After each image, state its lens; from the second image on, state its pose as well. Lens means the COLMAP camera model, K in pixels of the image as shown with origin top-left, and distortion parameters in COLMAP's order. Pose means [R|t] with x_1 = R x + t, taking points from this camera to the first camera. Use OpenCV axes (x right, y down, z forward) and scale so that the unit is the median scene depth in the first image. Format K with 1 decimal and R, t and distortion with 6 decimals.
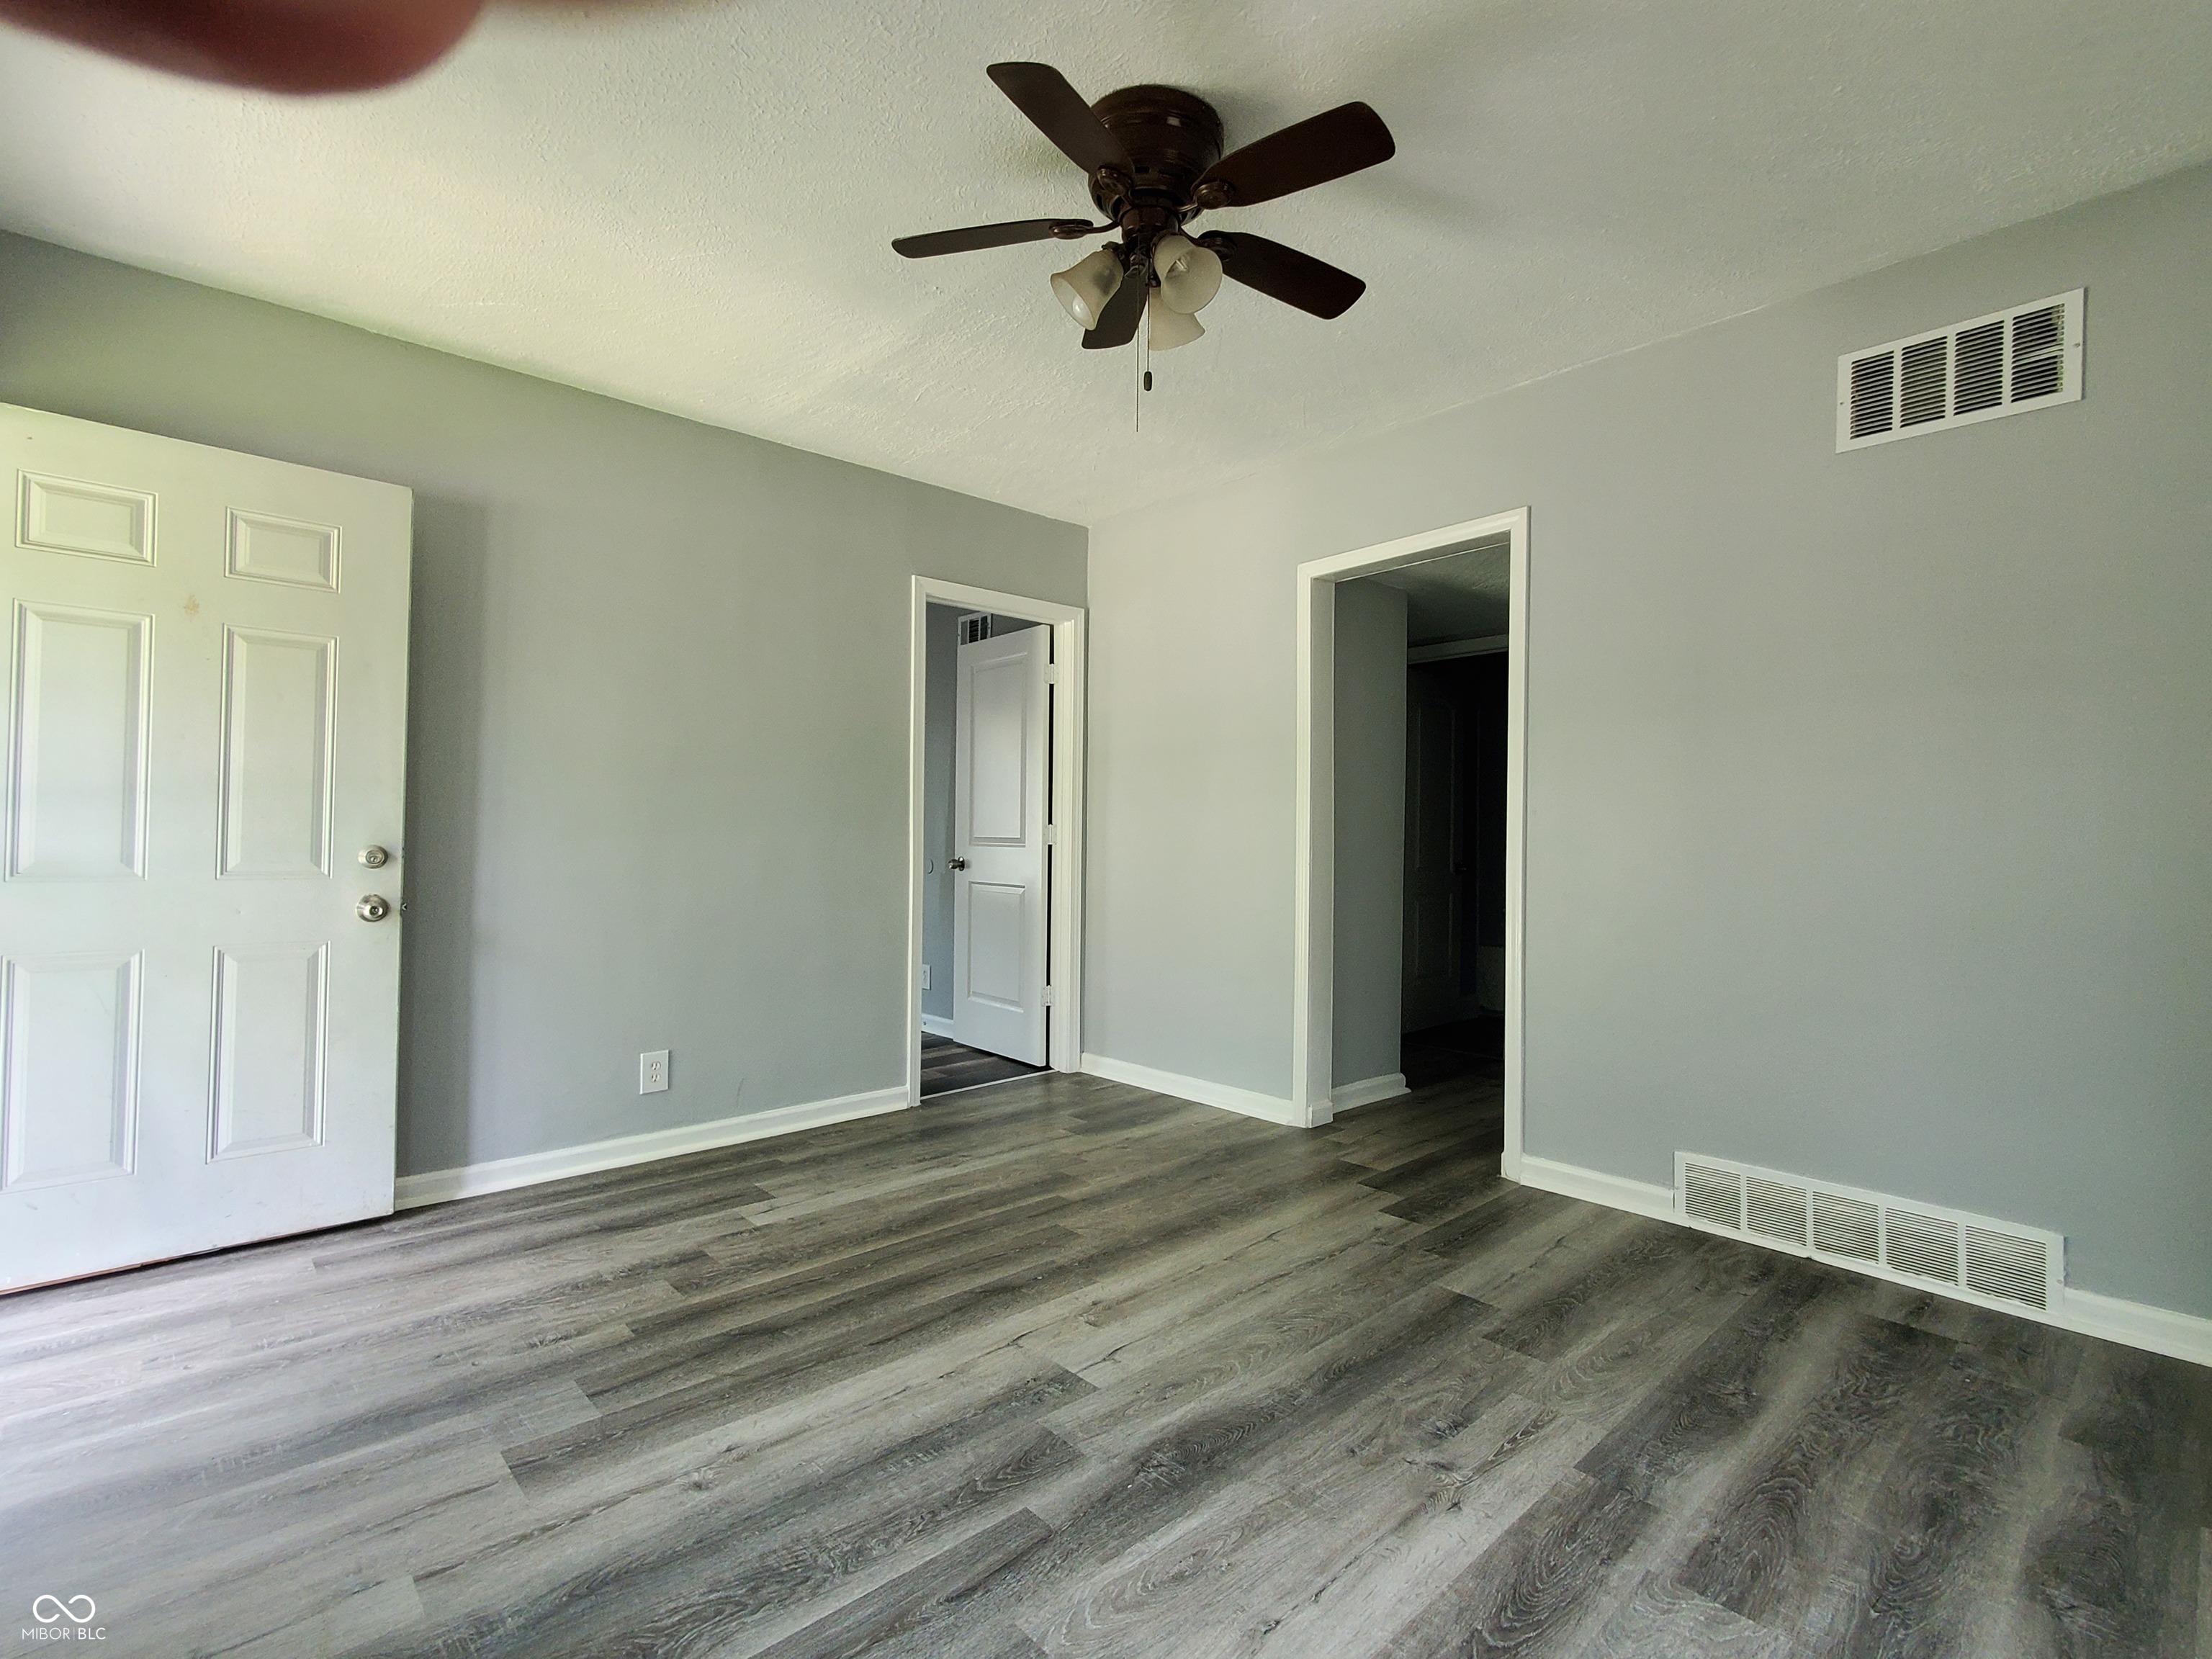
lens RADIAL K [[1029.9, 0, 1112.3], [0, 1029.9, 822.9], [0, 0, 1]] dist [0.000279, 0.000094]
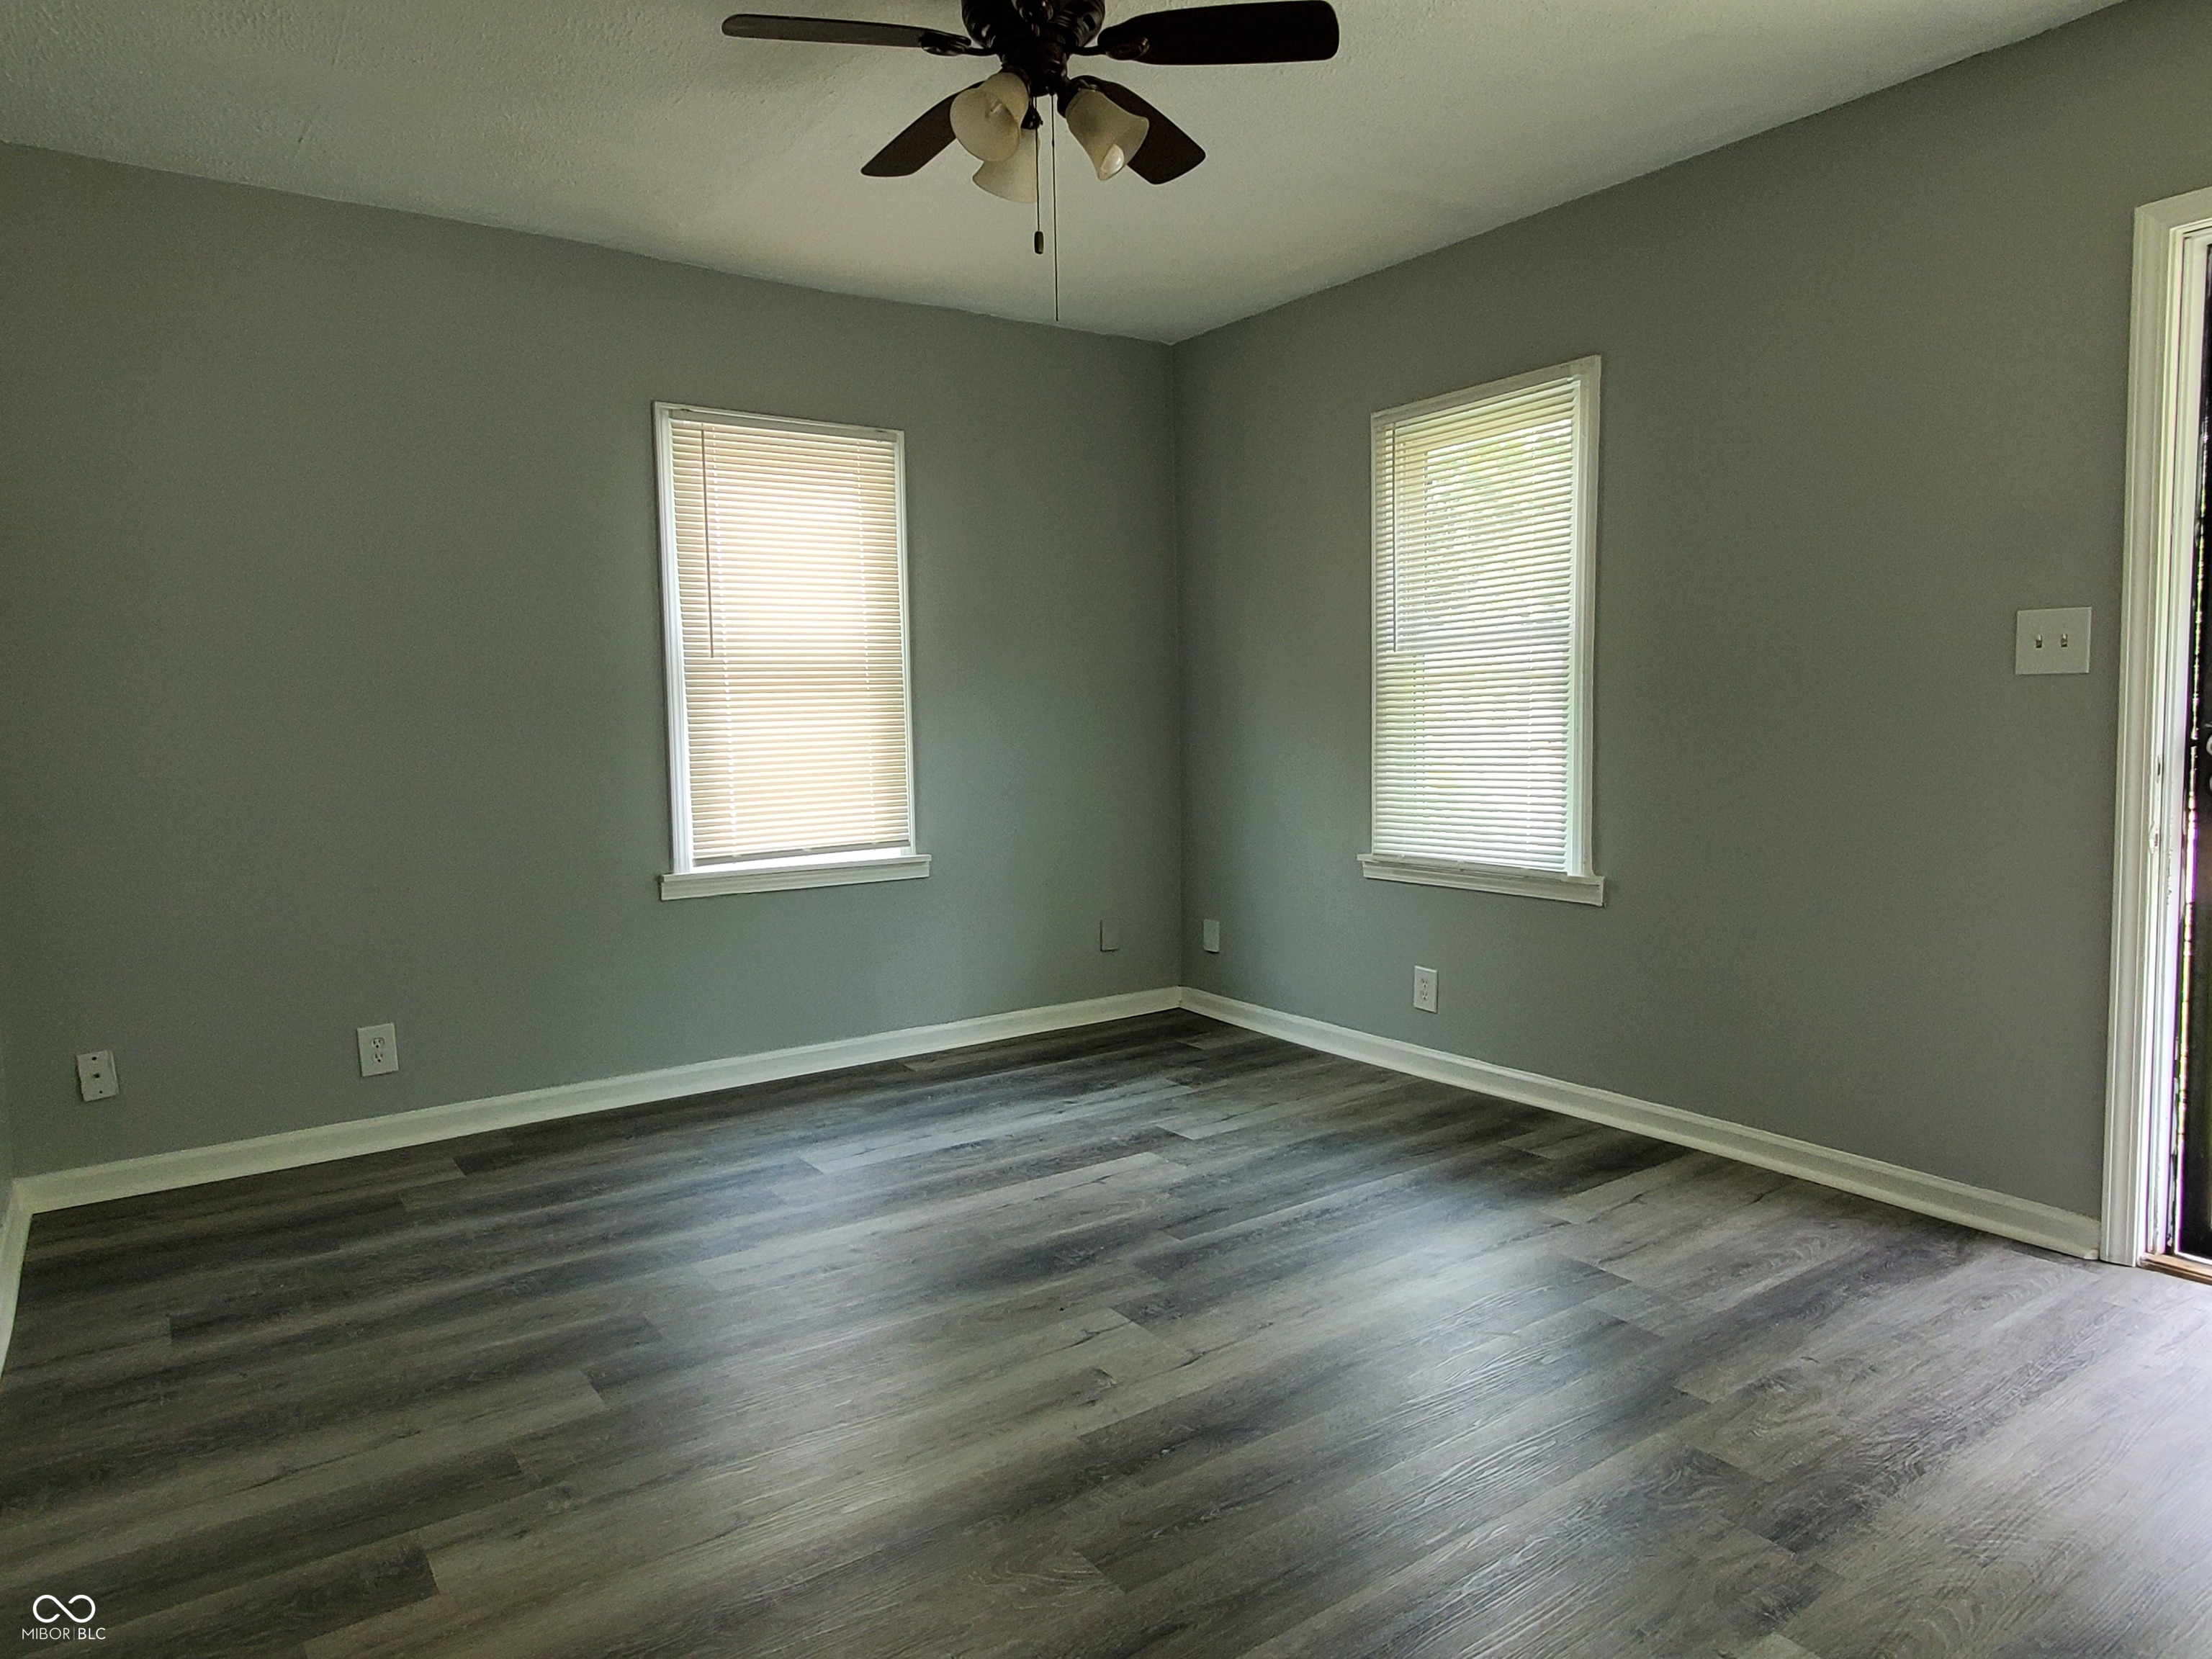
lens RADIAL K [[1370.0, 0, 1103.1], [0, 1370.0, 829.3], [0, 0, 1]] dist [0.002851, 0.000830]
pose [[-0.991788, -0.002026, 0.127874, -0.163388], [0.008039, 0.996910, 0.078141, -0.020767], [-0.127637, 0.078527, -0.988707, 2.117949]]
